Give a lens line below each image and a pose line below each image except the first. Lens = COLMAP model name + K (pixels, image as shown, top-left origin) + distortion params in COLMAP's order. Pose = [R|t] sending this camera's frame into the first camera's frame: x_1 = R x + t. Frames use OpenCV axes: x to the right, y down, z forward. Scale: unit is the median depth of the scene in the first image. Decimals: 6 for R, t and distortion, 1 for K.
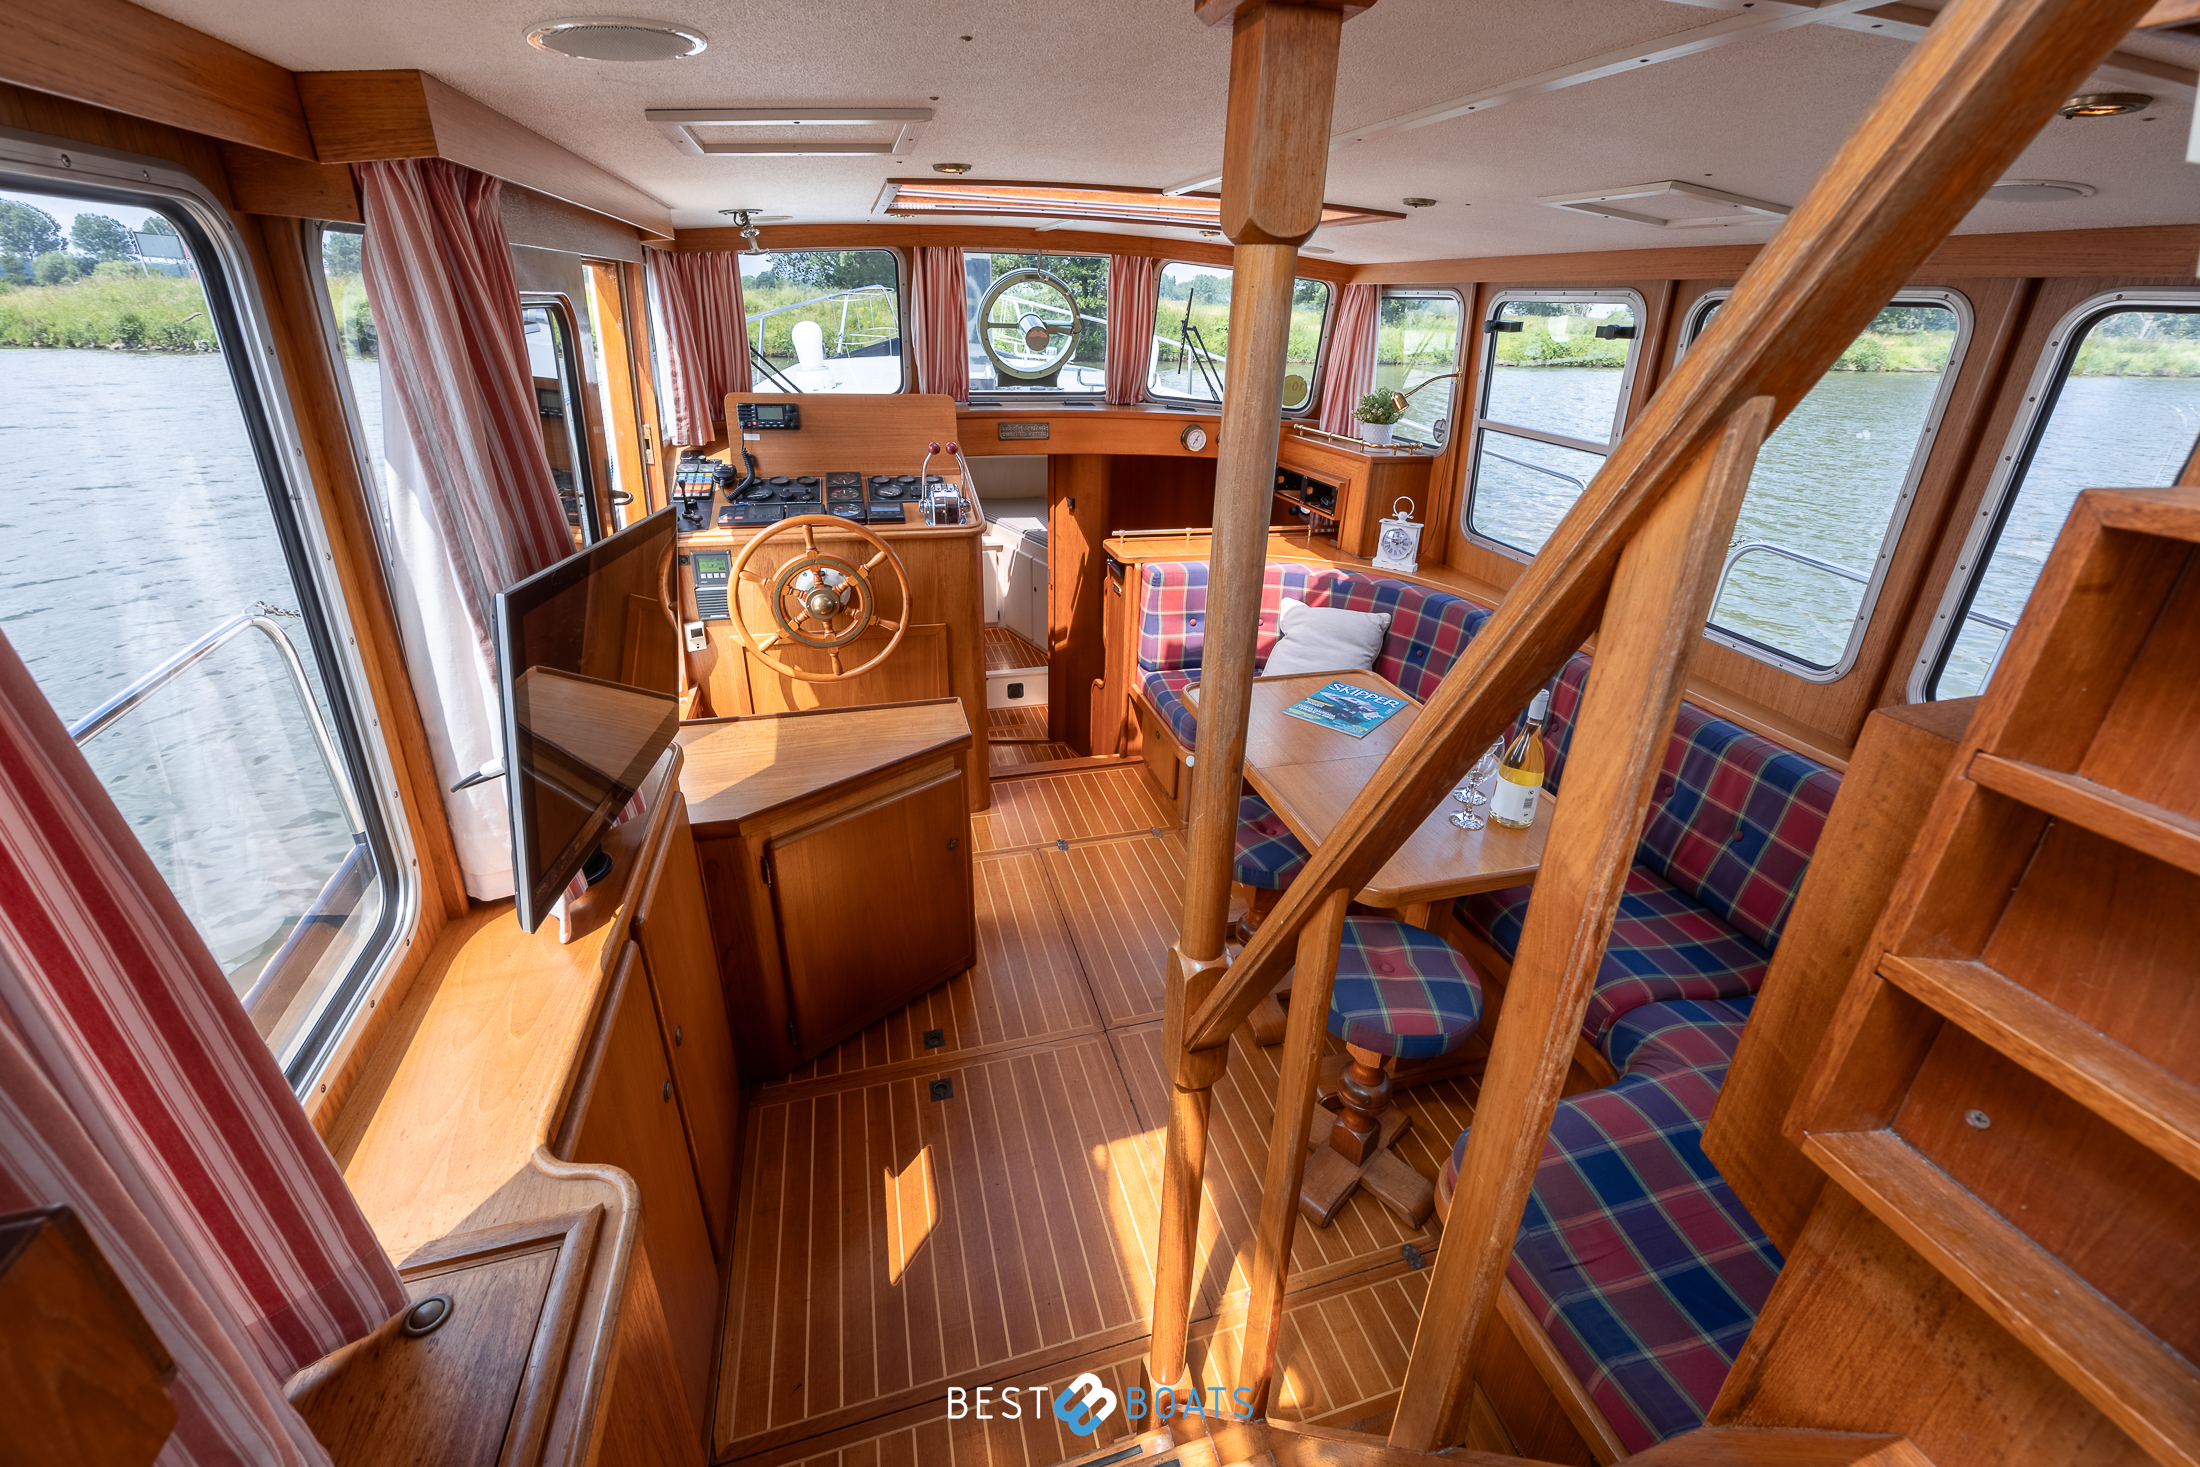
lens RADIAL K [[855.6, 0, 1117.0], [0, 855.6, 698.0], [0, 0, 1]] dist [-0.001688, 0.000096]
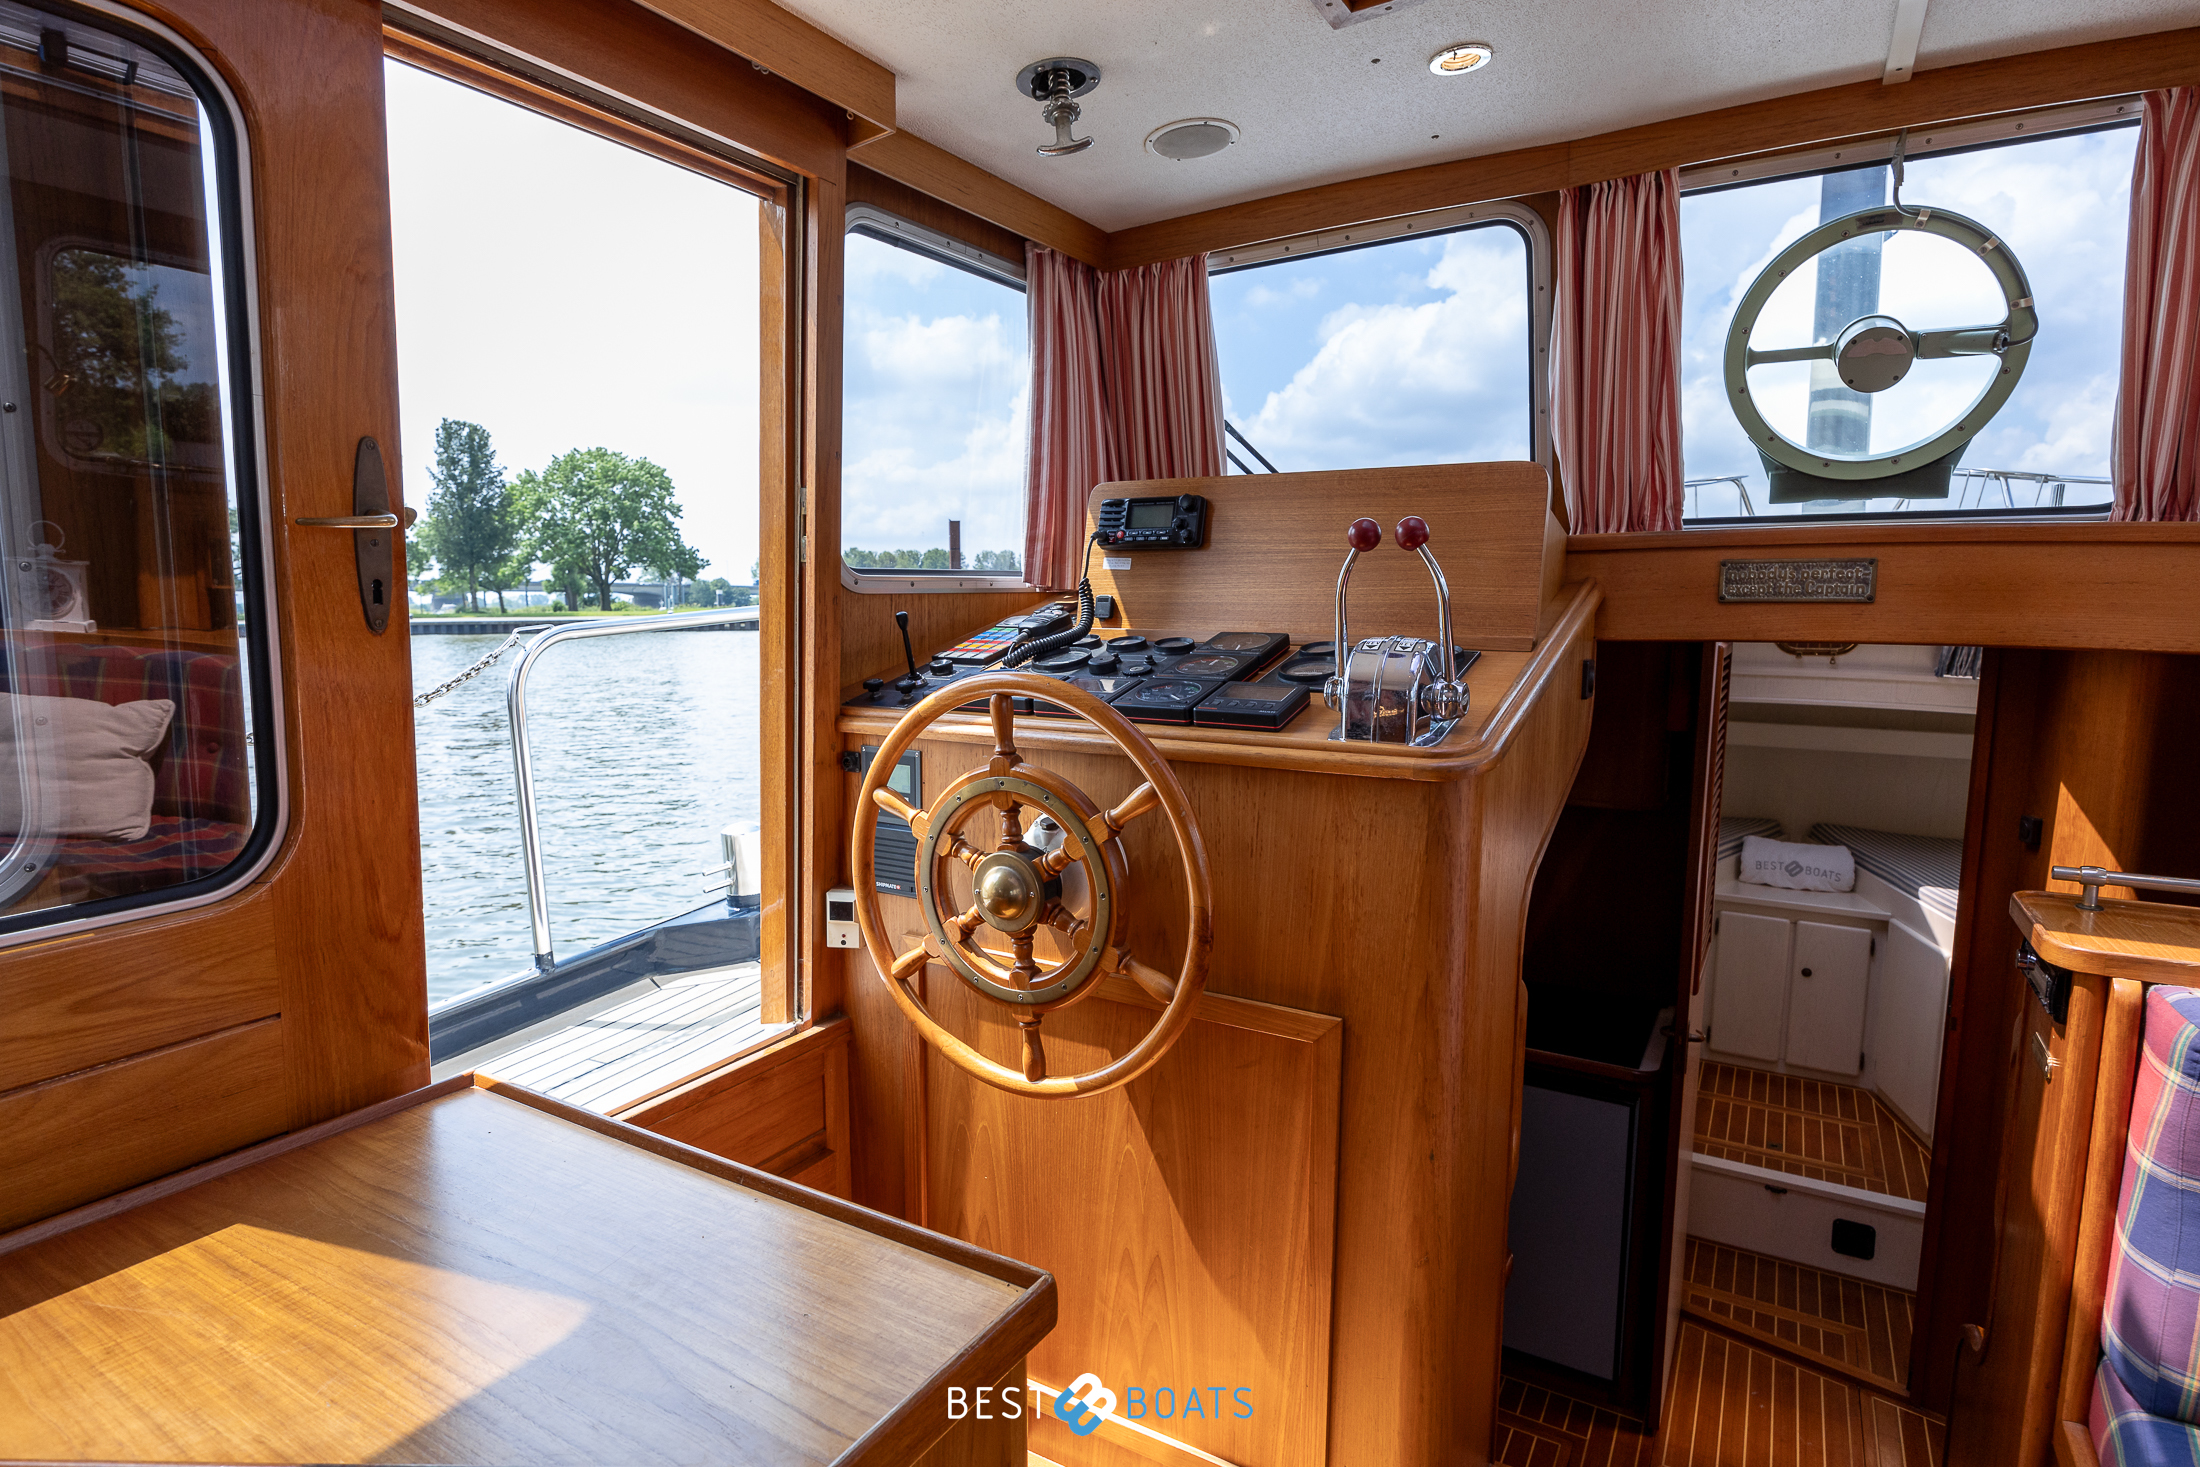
lens RADIAL K [[1178.4, 0, 1086.9], [0, 1178.4, 731.5], [0, 0, 1]] dist [0.000993, -0.002204]
pose [[0.688562, 0.062990, -0.722437, 0.069711], [-0.277580, 0.943243, -0.182322, -0.080748], [0.669949, 0.326074, 0.666966, 0.564388]]
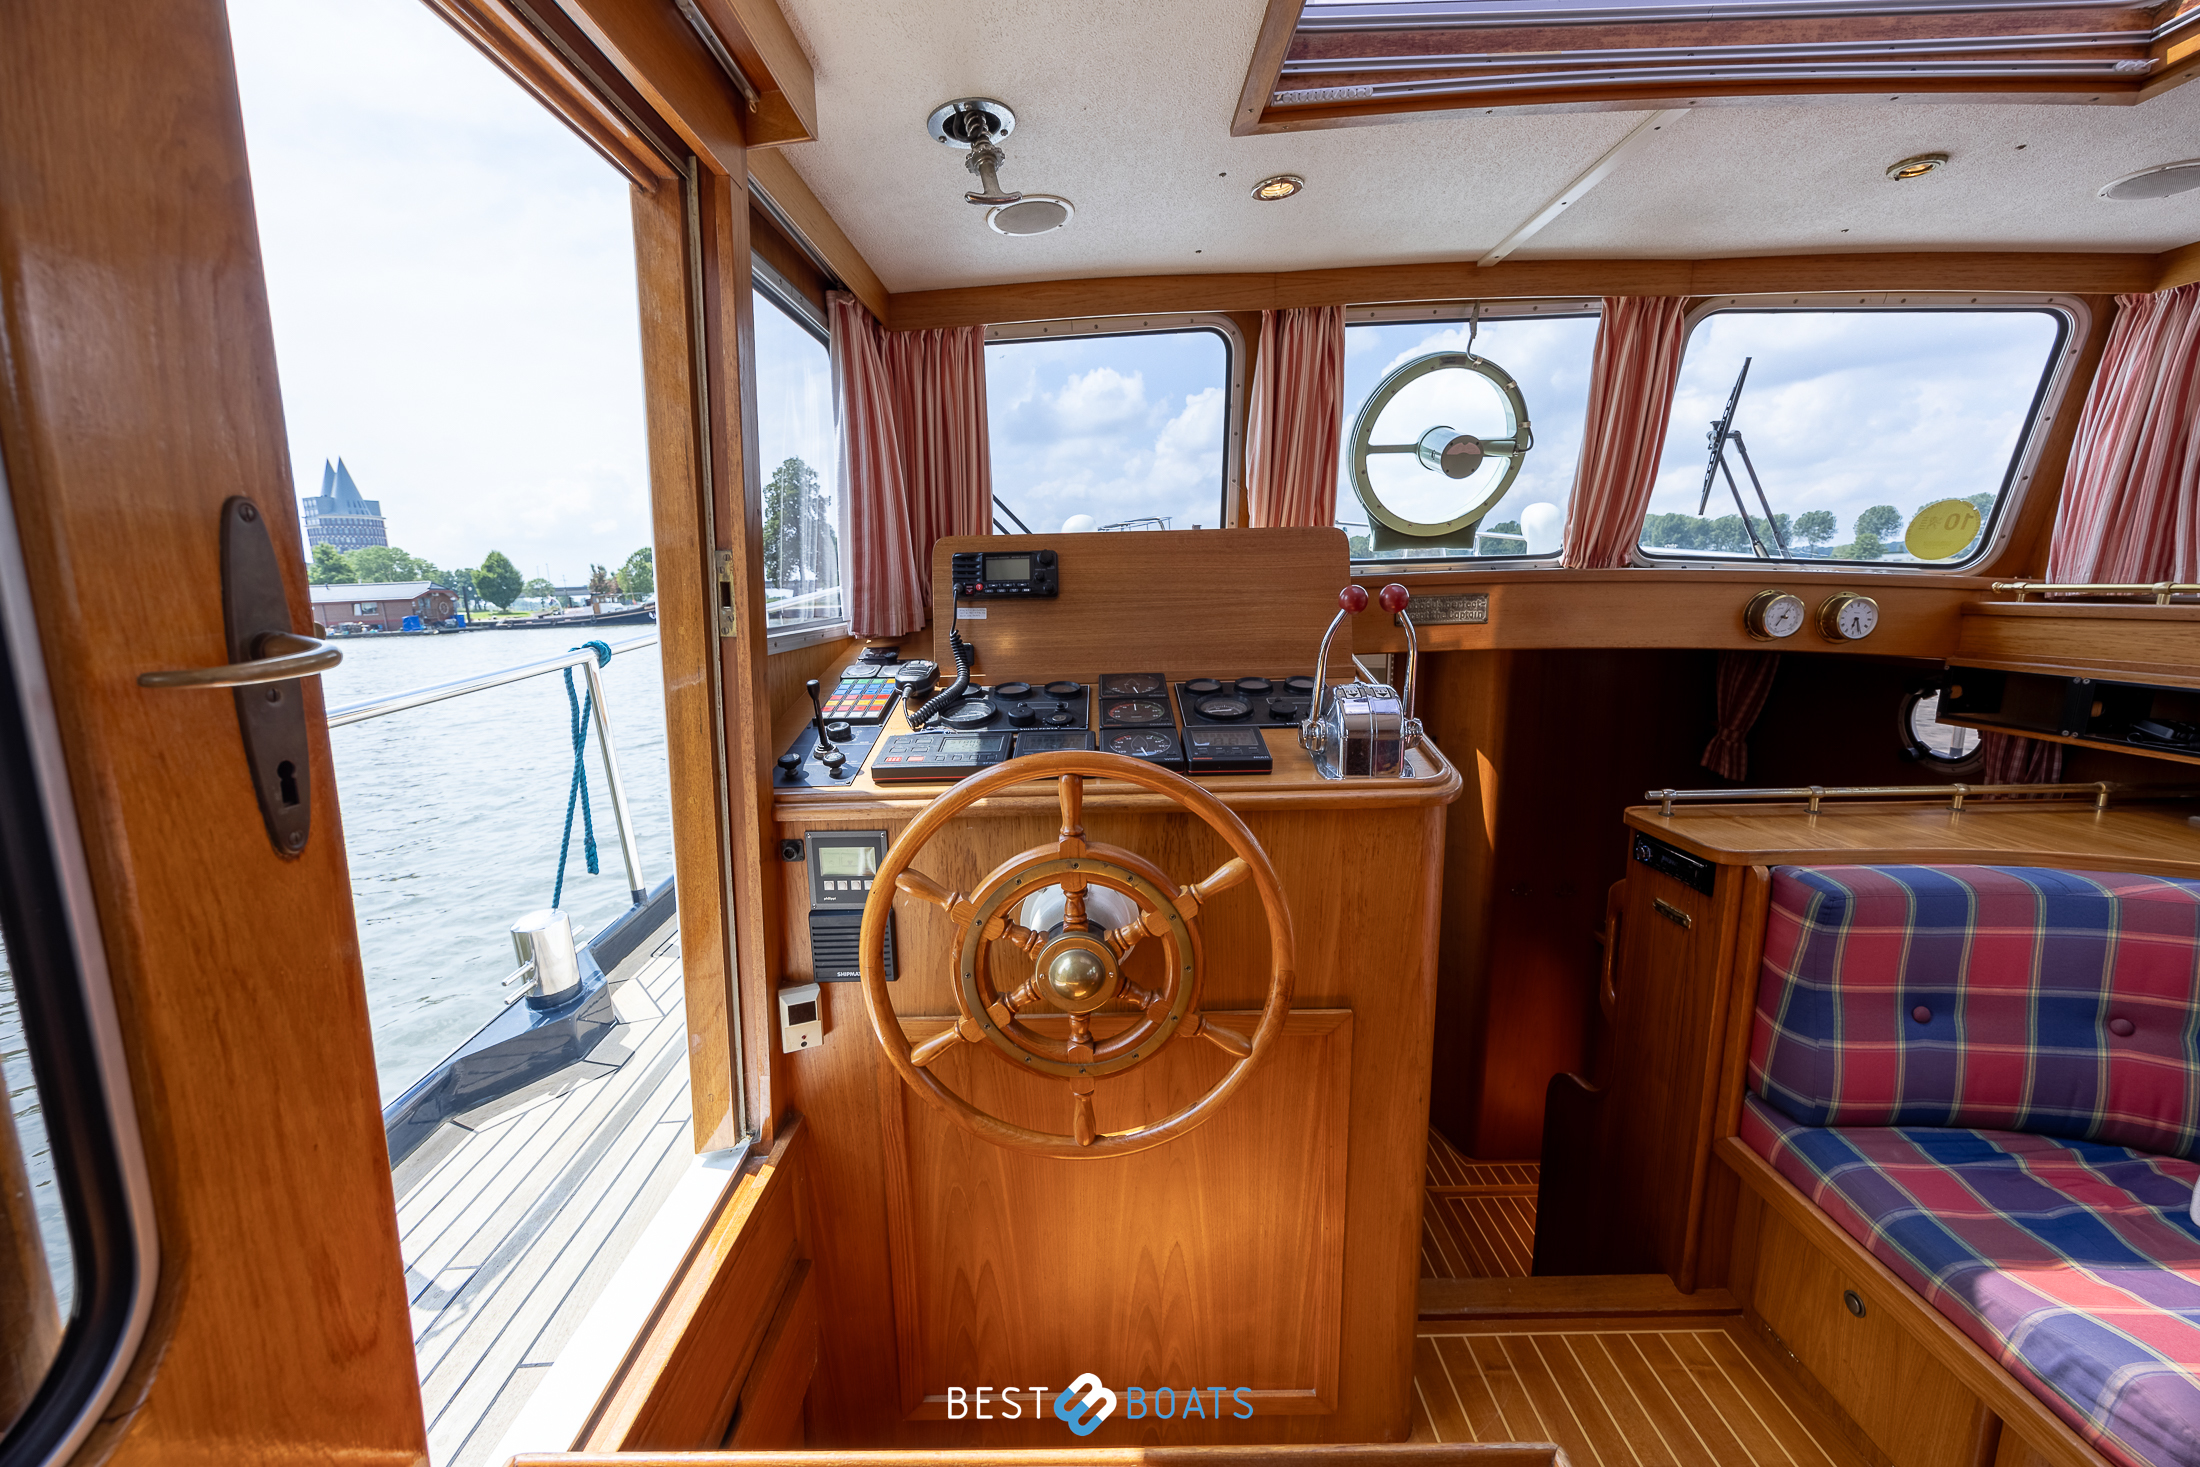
lens RADIAL K [[855.6, 0, 1107.7], [0, 855.6, 736.6], [0, 0, 1]] dist [-0.001688, 0.000096]
pose [[0.960863, -0.002022, -0.277016, -0.198618], [-0.063567, 0.971682, -0.227580, -0.113614], [0.269631, 0.236282, 0.933525, 0.545626]]
